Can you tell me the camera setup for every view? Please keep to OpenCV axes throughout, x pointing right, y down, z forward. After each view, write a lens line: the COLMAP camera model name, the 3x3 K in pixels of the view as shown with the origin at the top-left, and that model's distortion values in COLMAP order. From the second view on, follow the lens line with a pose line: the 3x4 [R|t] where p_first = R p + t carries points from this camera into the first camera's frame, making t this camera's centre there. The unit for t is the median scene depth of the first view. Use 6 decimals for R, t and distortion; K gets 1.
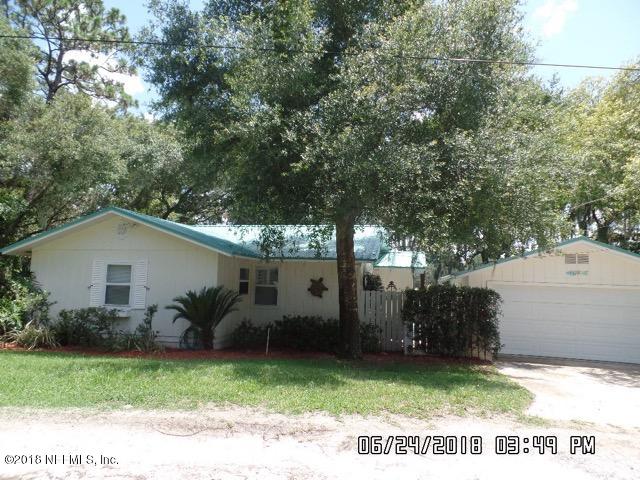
lens RADIAL K [[450.2, 0, 324.2], [0, 450.2, 236.6], [0, 0, 1]] dist [0.003579, 0.001444]
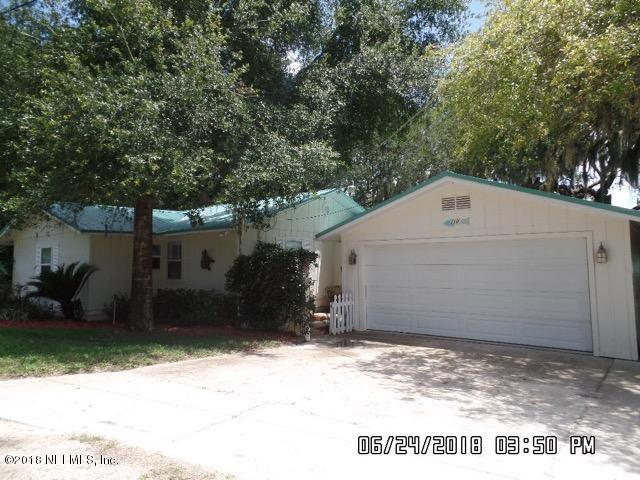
lens RADIAL K [[450.2, 0, 324.2], [0, 450.2, 236.6], [0, 0, 1]] dist [0.003579, 0.001444]
pose [[0.846671, -0.079285, -0.526177, 0.833868], [0.081979, 0.996467, -0.018236, 0.108862], [0.525764, -0.027696, 0.850179, 0.290902]]
